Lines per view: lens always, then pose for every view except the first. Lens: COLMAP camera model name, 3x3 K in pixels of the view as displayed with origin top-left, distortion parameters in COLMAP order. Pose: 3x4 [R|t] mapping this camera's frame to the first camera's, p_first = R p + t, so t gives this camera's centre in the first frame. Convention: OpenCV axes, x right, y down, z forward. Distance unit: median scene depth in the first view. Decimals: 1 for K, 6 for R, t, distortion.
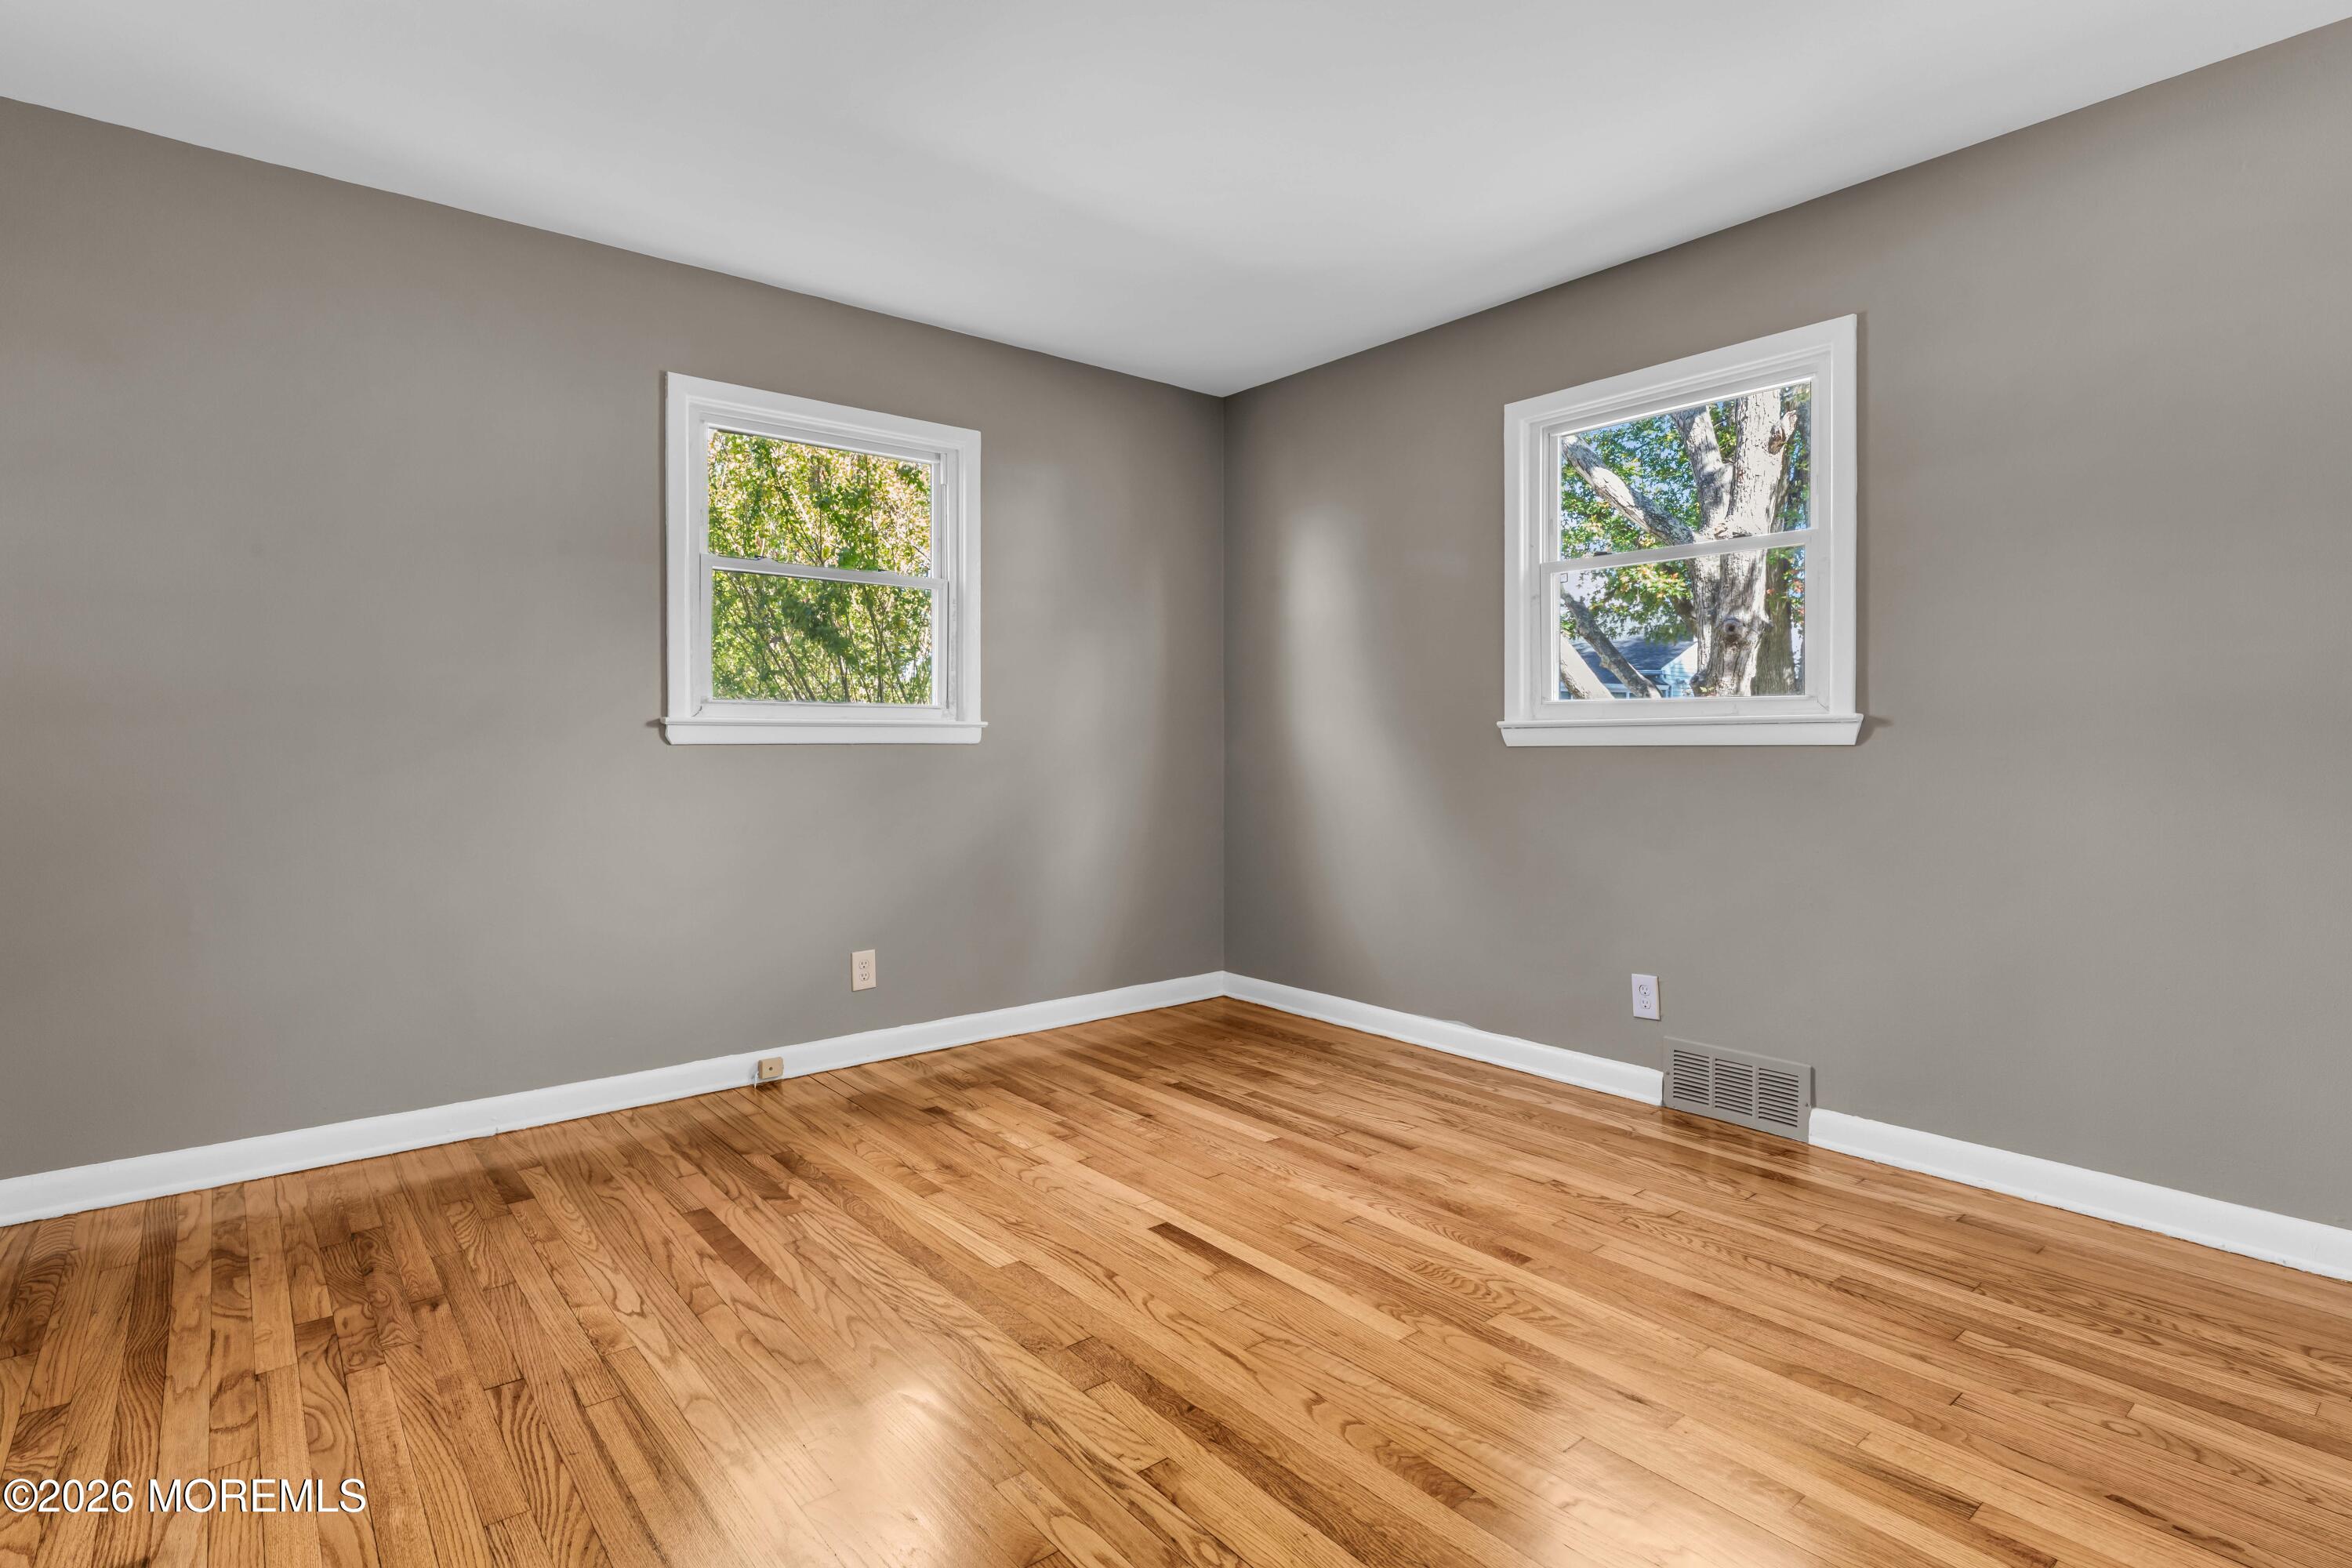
lens RADIAL K [[1167.0, 0, 1176.0], [0, 1167.0, 784.0], [0, 0, 1]] dist [0.002021, -0.000106]
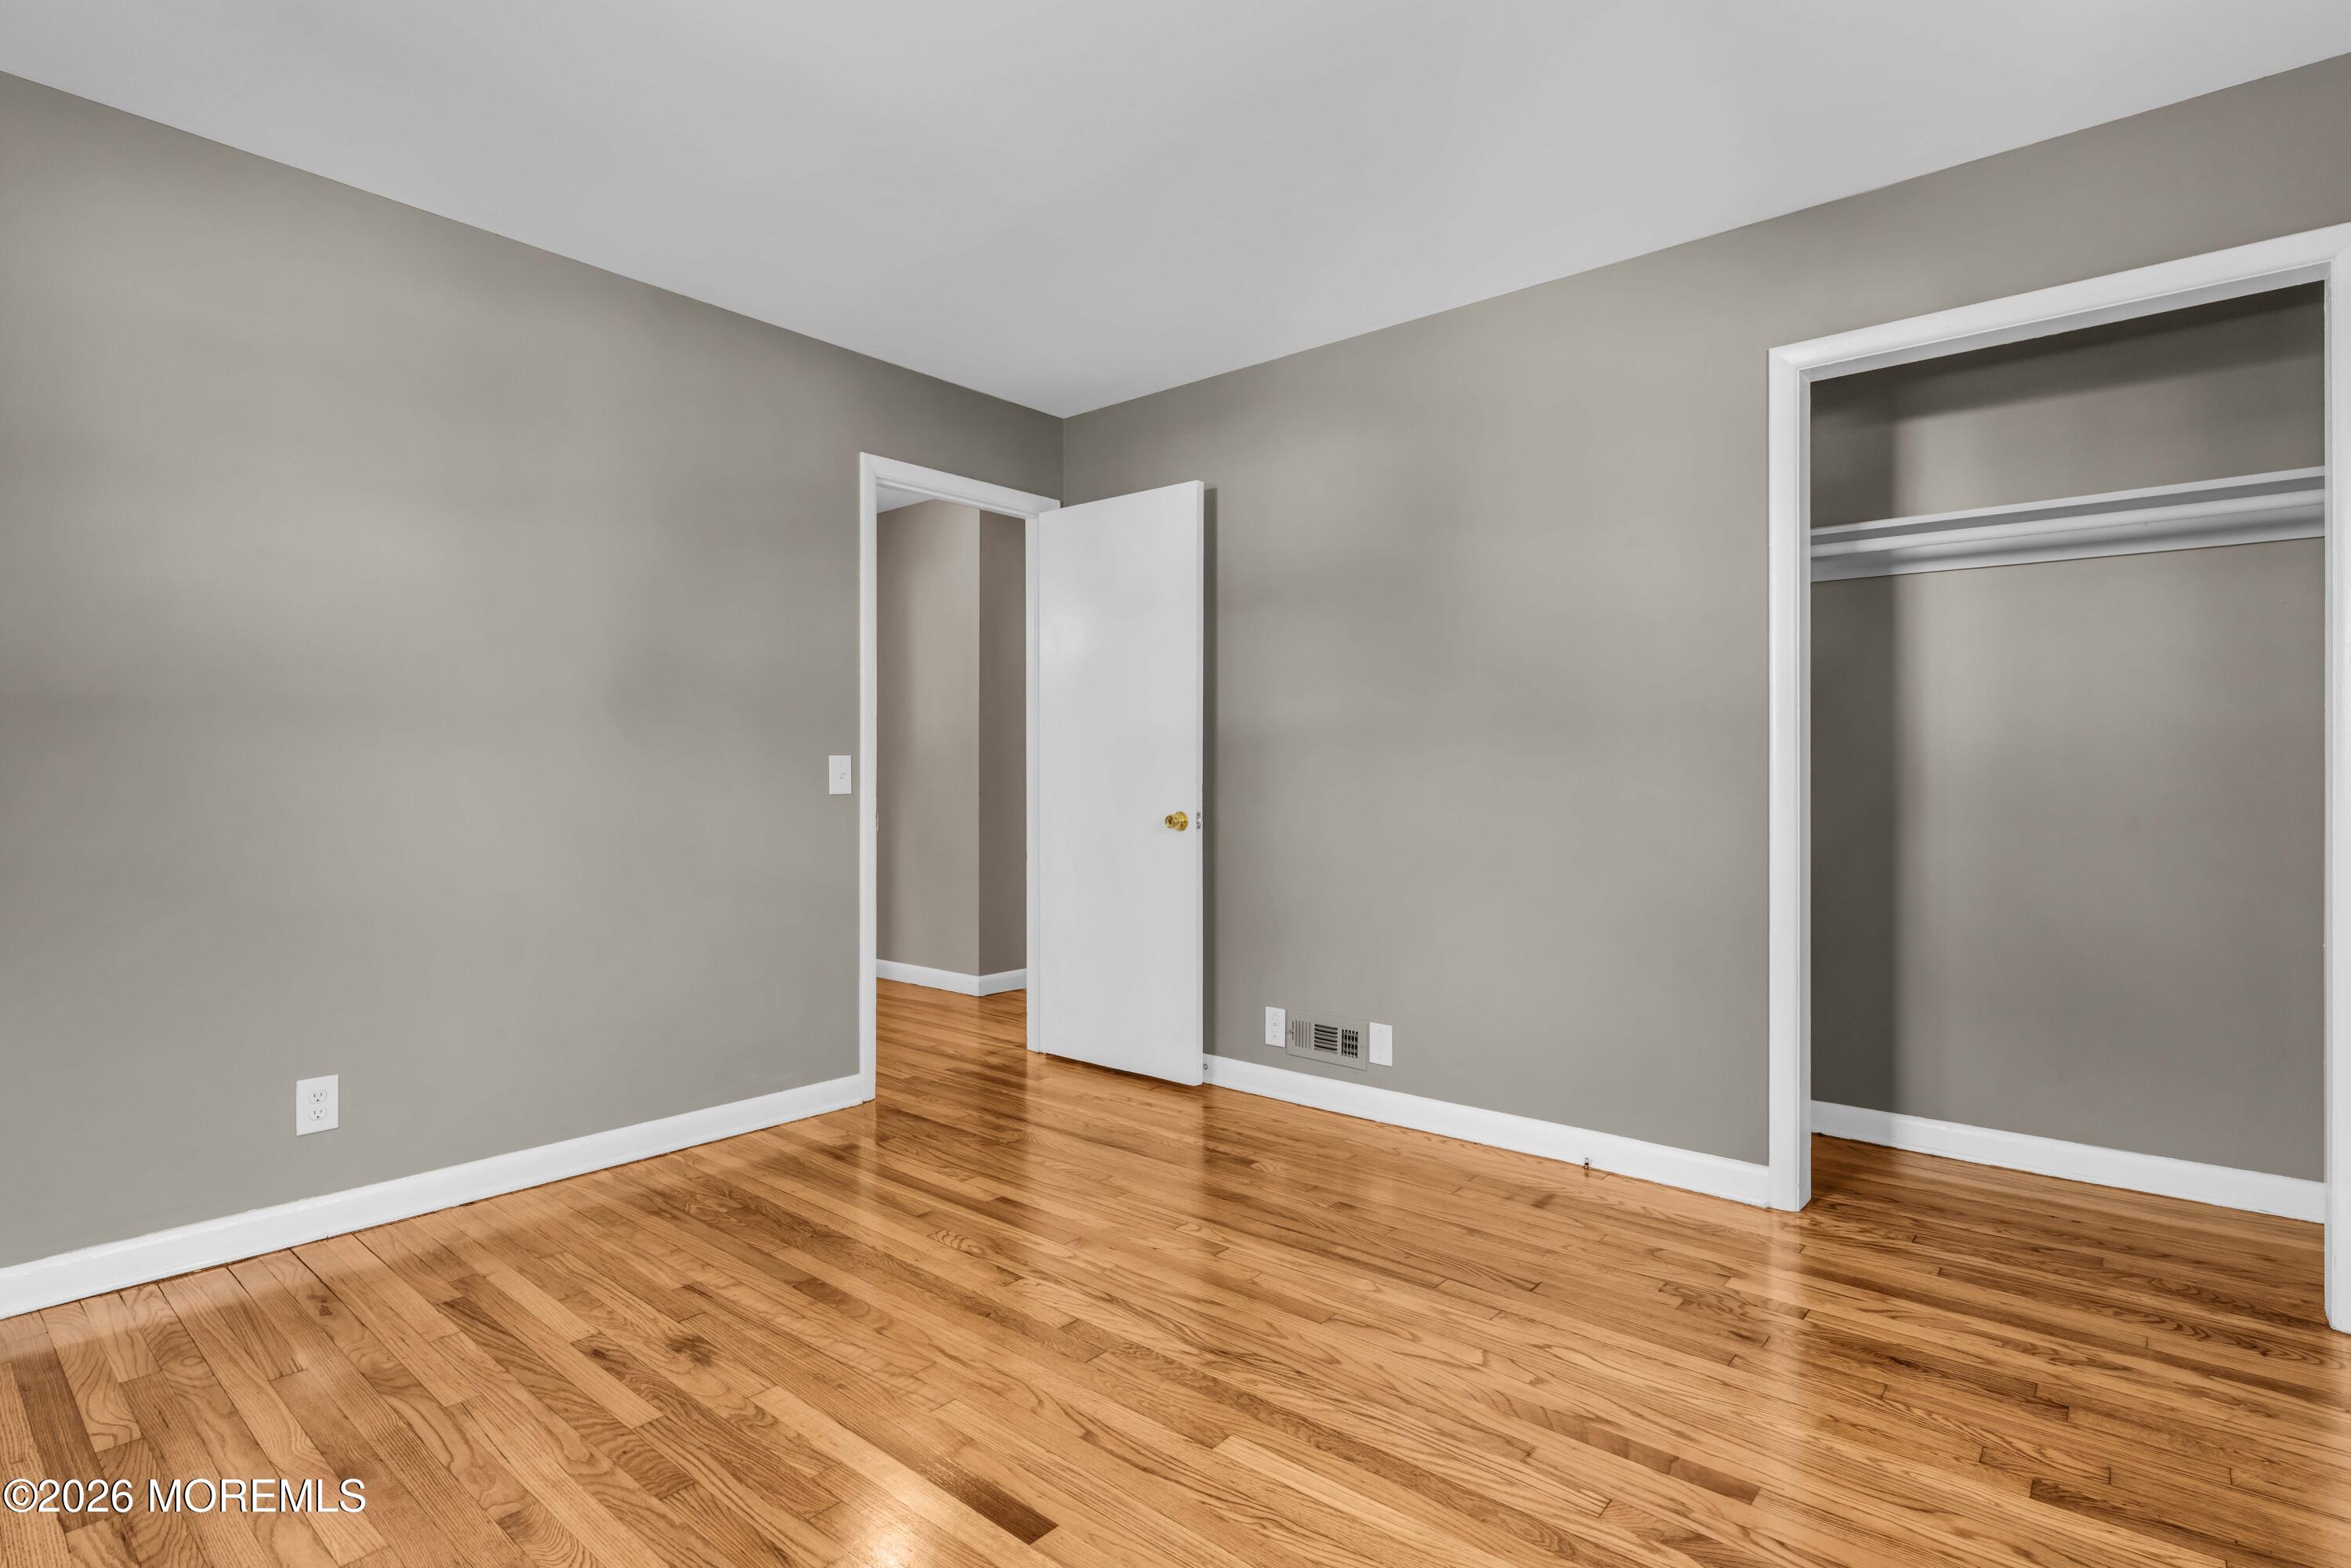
lens RADIAL K [[1166.4, 0, 1175.5], [0, 1166.4, 784.0], [0, 0, 1]] dist [0.002021, -0.000106]
pose [[-0.984200, 0.002676, -0.177041, 0.030096], [-0.005643, 0.998904, 0.046473, -0.079460], [0.176971, 0.046737, -0.983106, 1.933862]]
